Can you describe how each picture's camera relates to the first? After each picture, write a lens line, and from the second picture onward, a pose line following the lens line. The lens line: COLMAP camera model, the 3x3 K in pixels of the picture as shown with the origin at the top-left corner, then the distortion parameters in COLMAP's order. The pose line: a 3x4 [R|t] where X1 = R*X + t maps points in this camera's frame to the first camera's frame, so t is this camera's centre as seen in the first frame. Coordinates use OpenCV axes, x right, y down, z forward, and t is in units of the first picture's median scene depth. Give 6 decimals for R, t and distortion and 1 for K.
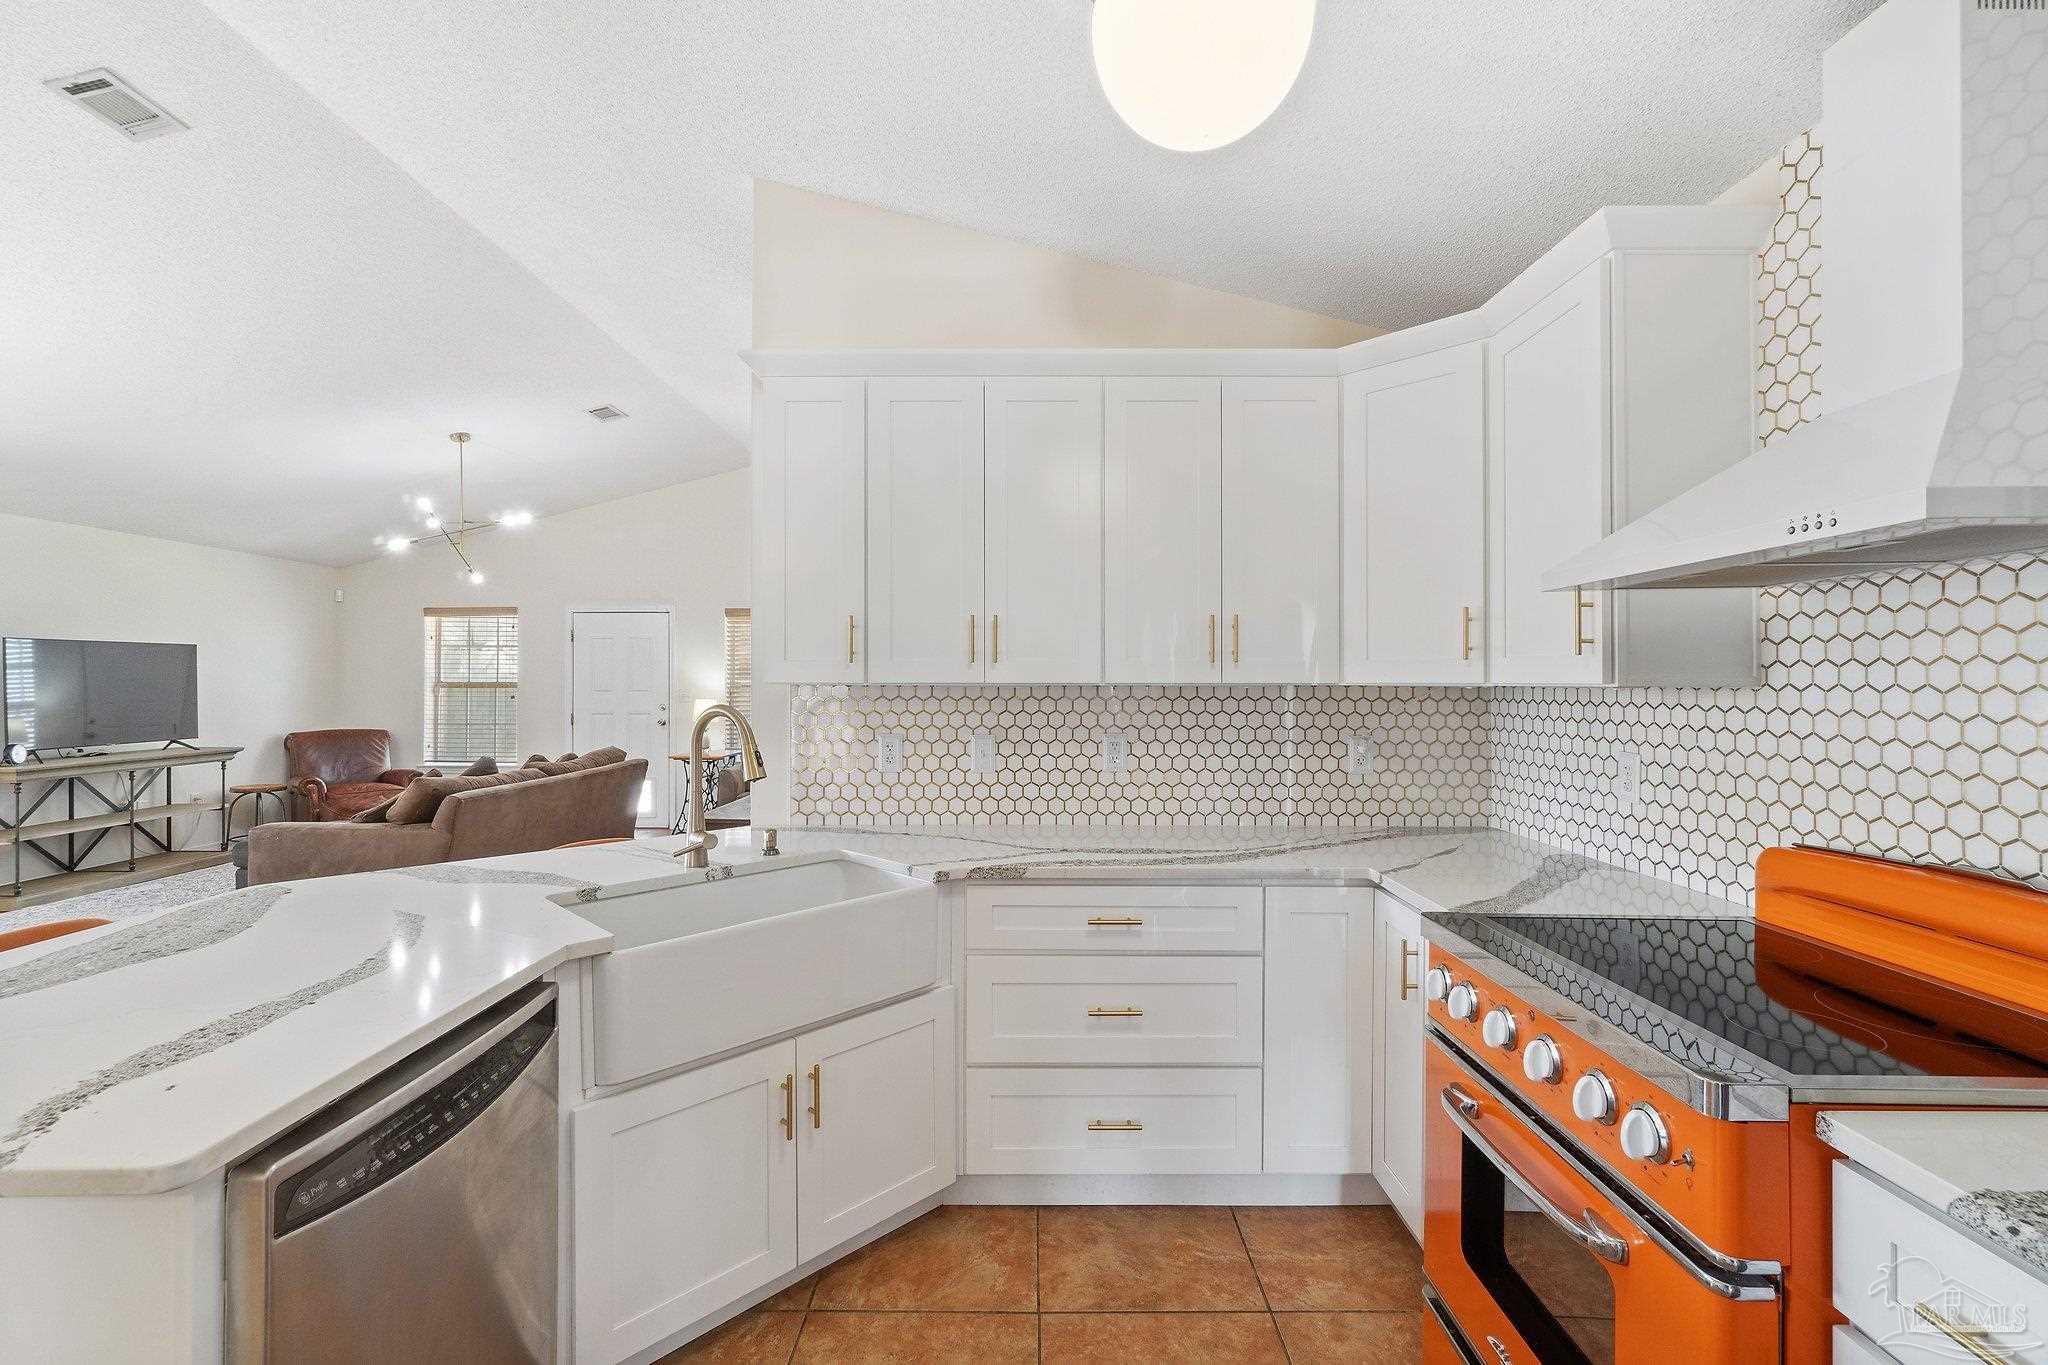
lens RADIAL K [[880.9, 0, 1027.0], [0, 880.9, 673.3], [0, 0, 1]] dist [-0.003469, 0.000052]
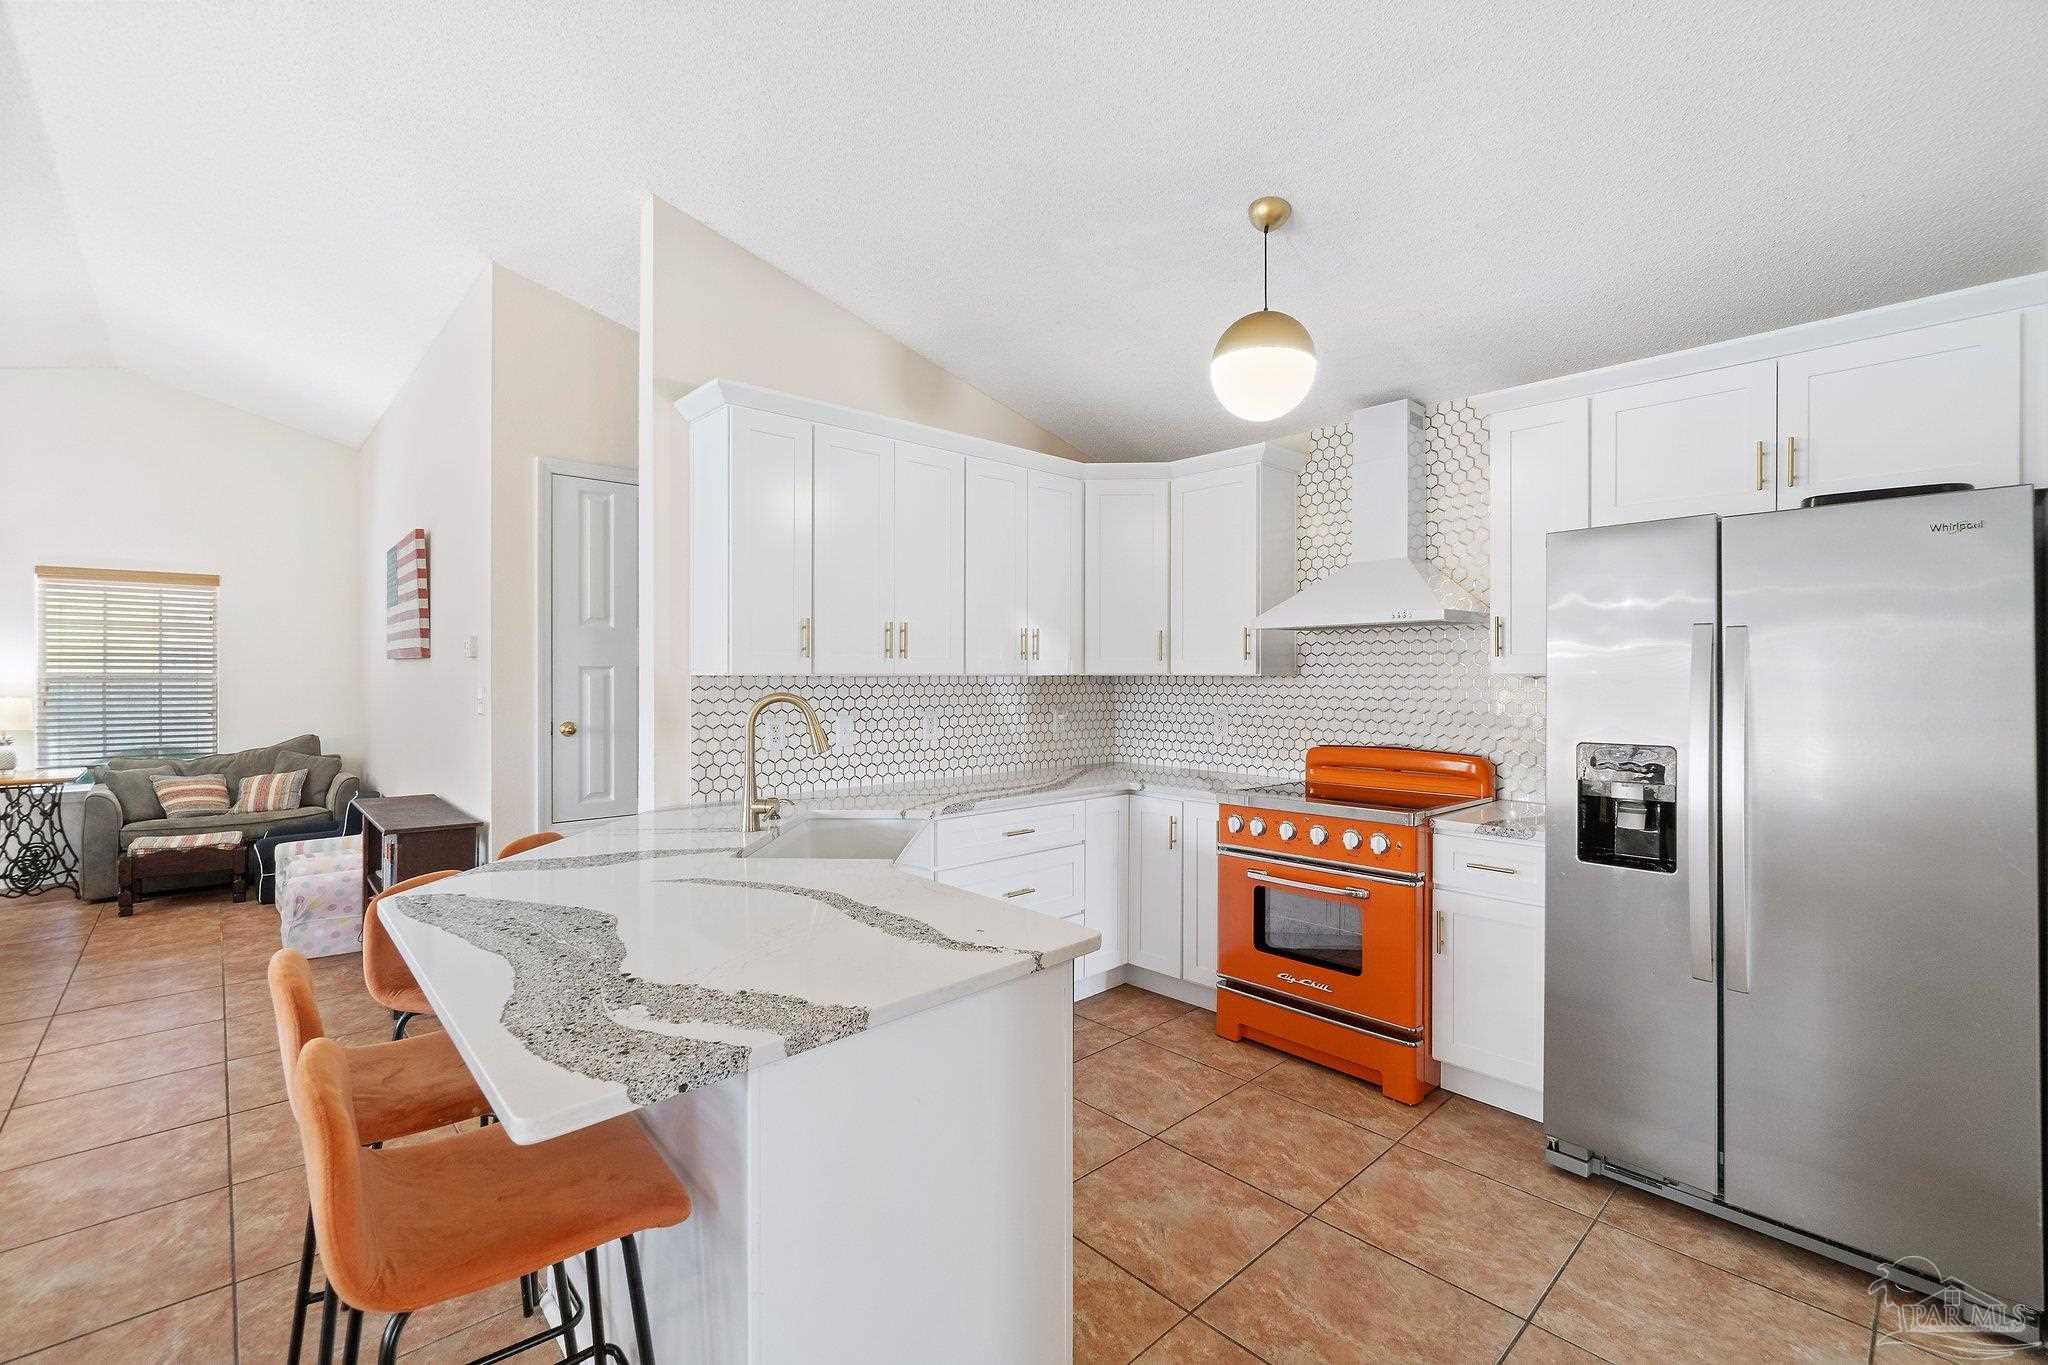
lens RADIAL K [[880.9, 0, 1023.1], [0, 880.9, 672.3], [0, 0, 1]] dist [-0.003469, 0.000052]
pose [[0.728215, 0.000953, 0.685348, -0.714170], [-0.007882, 0.999945, 0.006984, -0.001706], [-0.685303, -0.010487, 0.728182, -0.072641]]
